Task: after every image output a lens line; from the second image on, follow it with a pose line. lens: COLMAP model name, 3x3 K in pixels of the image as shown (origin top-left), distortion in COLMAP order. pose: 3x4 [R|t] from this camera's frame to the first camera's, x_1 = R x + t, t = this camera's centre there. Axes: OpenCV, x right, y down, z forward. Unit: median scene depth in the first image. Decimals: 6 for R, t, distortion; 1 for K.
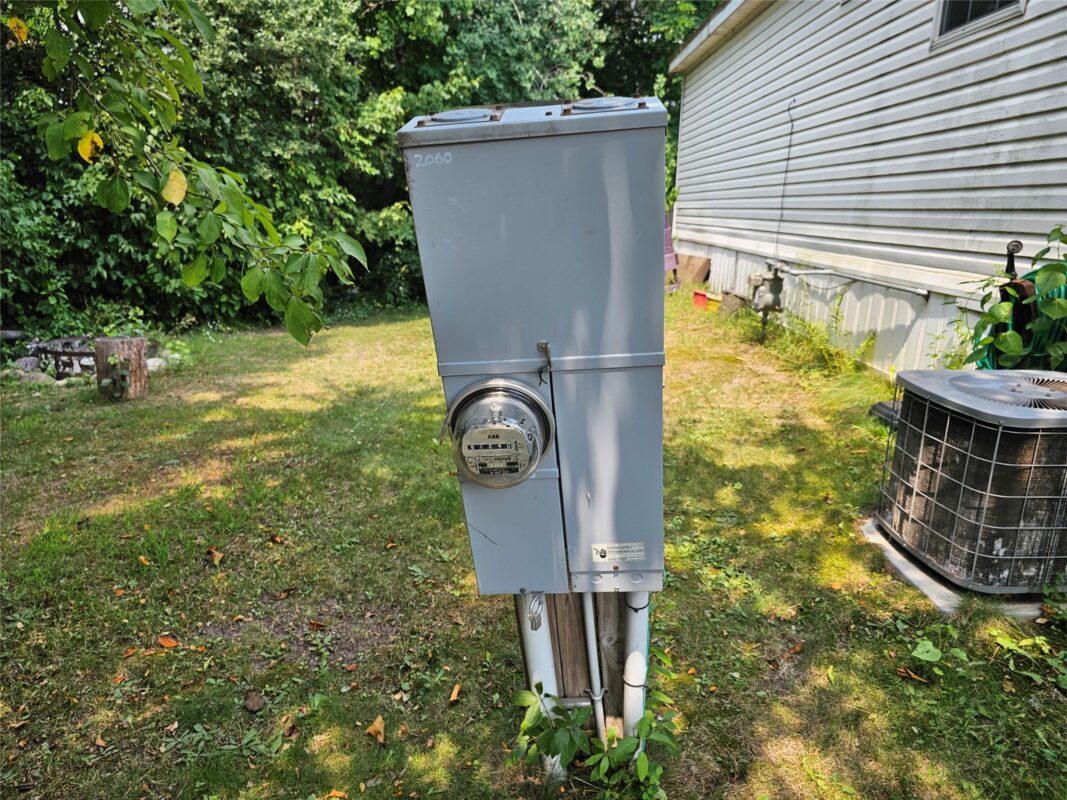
lens RADIAL K [[709.0, 0, 538.2], [0, 709.0, 406.9], [0, 0, 1]] dist [0.058048, -0.051525]
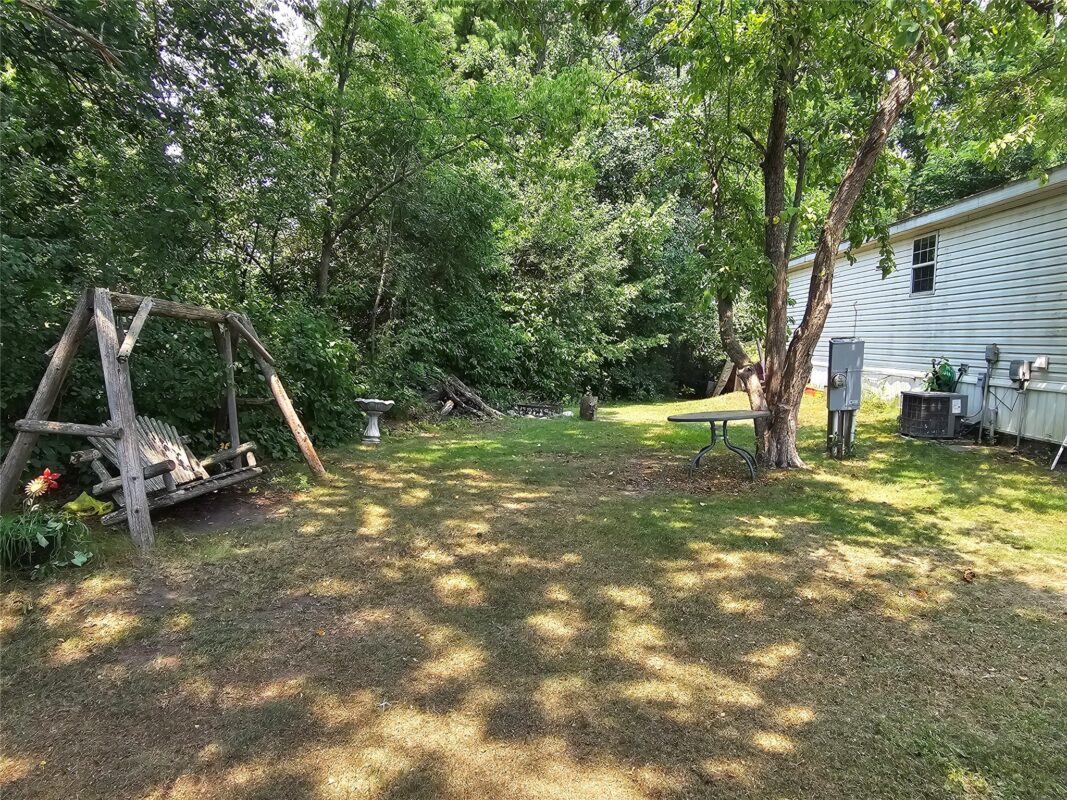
lens RADIAL K [[716.7, 0, 533.5], [0, 716.7, 400.0], [0, 0, 1]] dist [-0.006574, -0.001985]
pose [[0.998341, 0.011712, -0.056373, -0.540721], [-0.022016, 0.982340, -0.185803, 0.325876], [0.053201, 0.186736, 0.980969, -1.235016]]
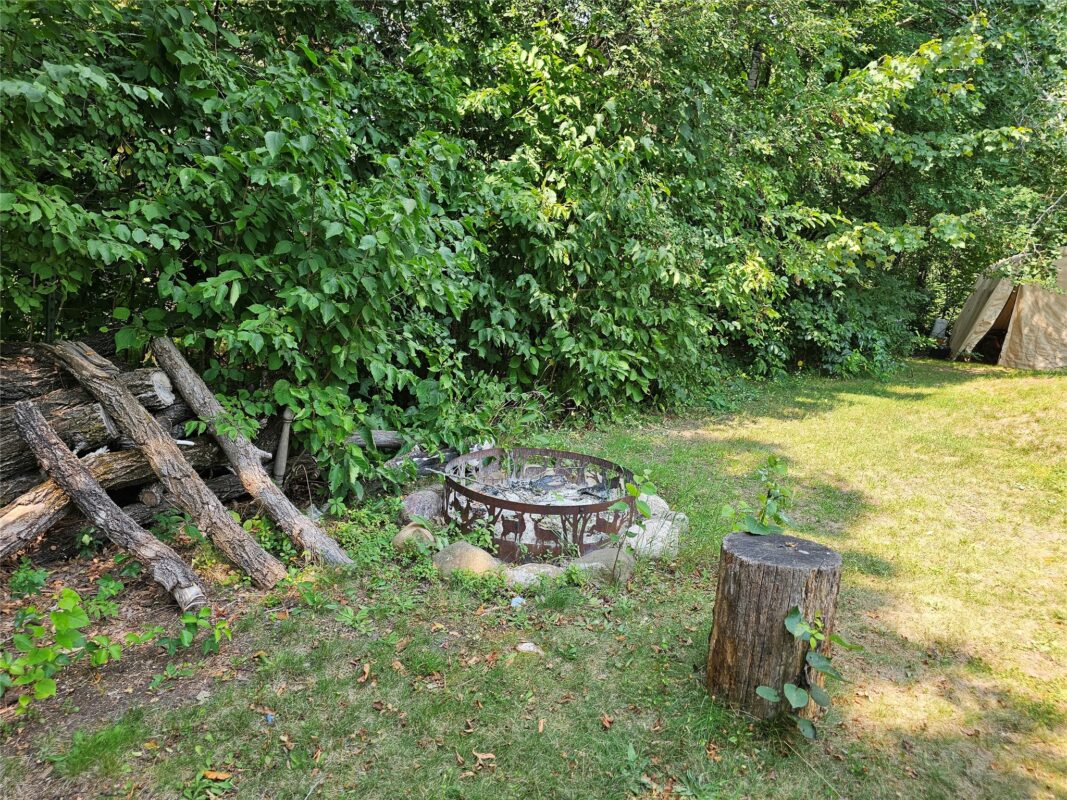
lens RADIAL K [[688.1, 0, 535.0], [0, 688.1, 426.5], [0, 0, 1]] dist [0.056988, -0.046933]
pose [[0.970435, 0.070095, -0.230958, -0.531153], [-0.077258, 0.996766, -0.022109, -0.119386], [0.228662, 0.039298, 0.972712, 0.528528]]
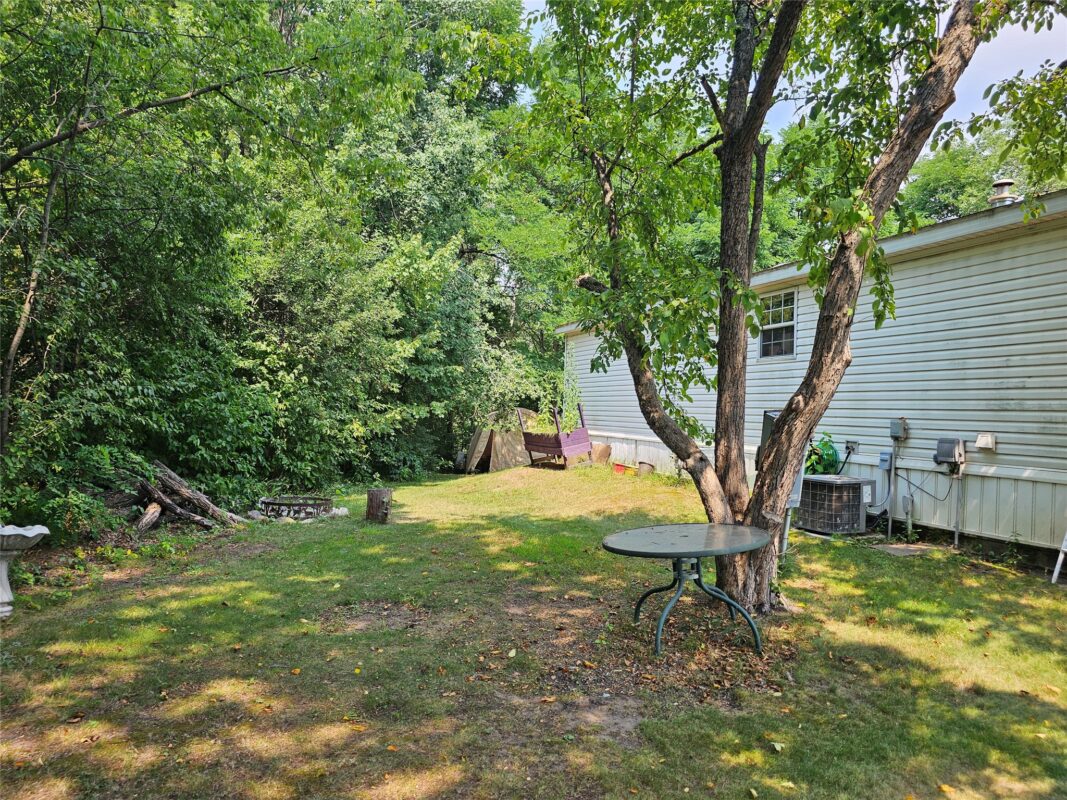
lens RADIAL K [[709.0, 0, 538.2], [0, 709.0, 406.9], [0, 0, 1]] dist [0.058048, -0.051525]
pose [[0.940124, 0.014063, 0.340541, -0.693171], [0.077897, 0.963838, -0.254849, 0.160655], [-0.331811, 0.266117, 0.905032, -0.660619]]
